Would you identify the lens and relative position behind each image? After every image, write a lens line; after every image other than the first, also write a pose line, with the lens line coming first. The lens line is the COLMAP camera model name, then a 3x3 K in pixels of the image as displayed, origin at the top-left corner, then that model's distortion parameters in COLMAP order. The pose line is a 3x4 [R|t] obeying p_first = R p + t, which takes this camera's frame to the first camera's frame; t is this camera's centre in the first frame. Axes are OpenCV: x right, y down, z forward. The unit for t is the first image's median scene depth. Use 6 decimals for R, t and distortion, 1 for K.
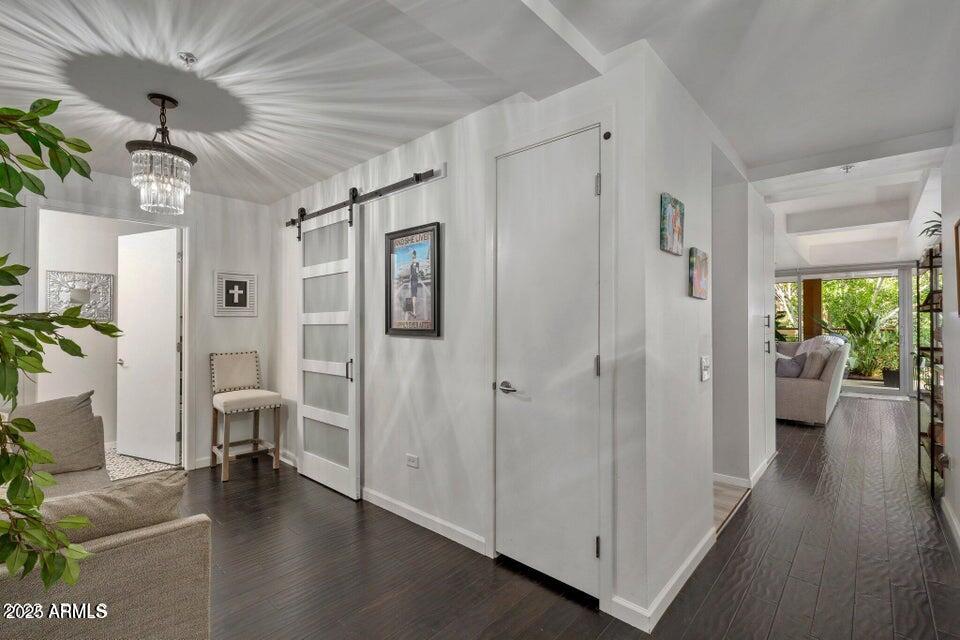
lens RADIAL K [[441.5, 0, 493.3], [0, 441.5, 315.2], [0, 0, 1]] dist [0.008541, -0.003005]
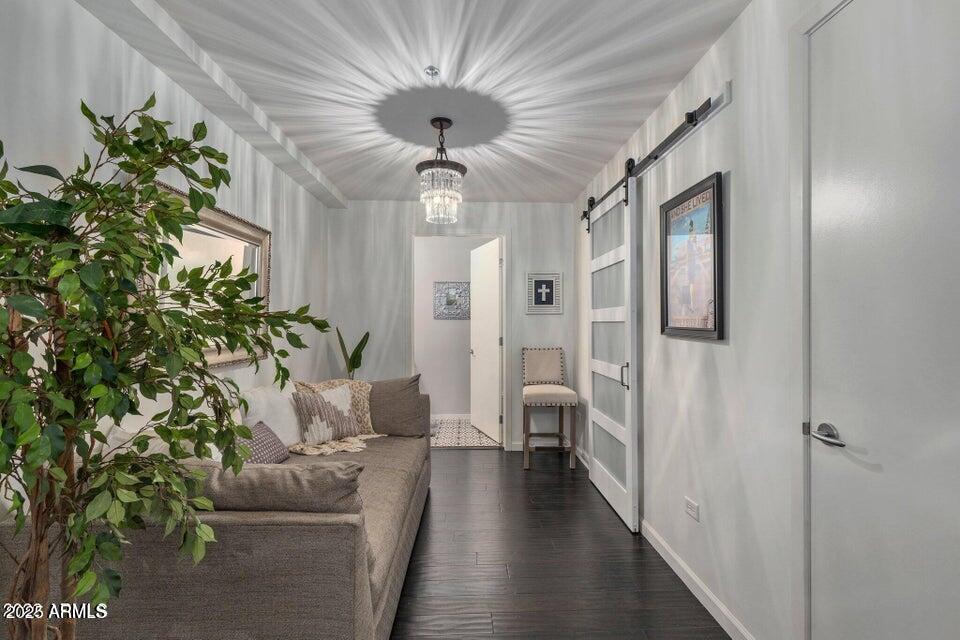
lens RADIAL K [[441.5, 0, 476.7], [0, 441.5, 315.5], [0, 0, 1]] dist [0.008541, -0.003005]
pose [[0.684167, -0.008348, -0.729278, 0.113061], [0.013210, 0.999912, 0.000947, 0.005078], [0.729206, -0.010282, 0.684217, 0.248638]]
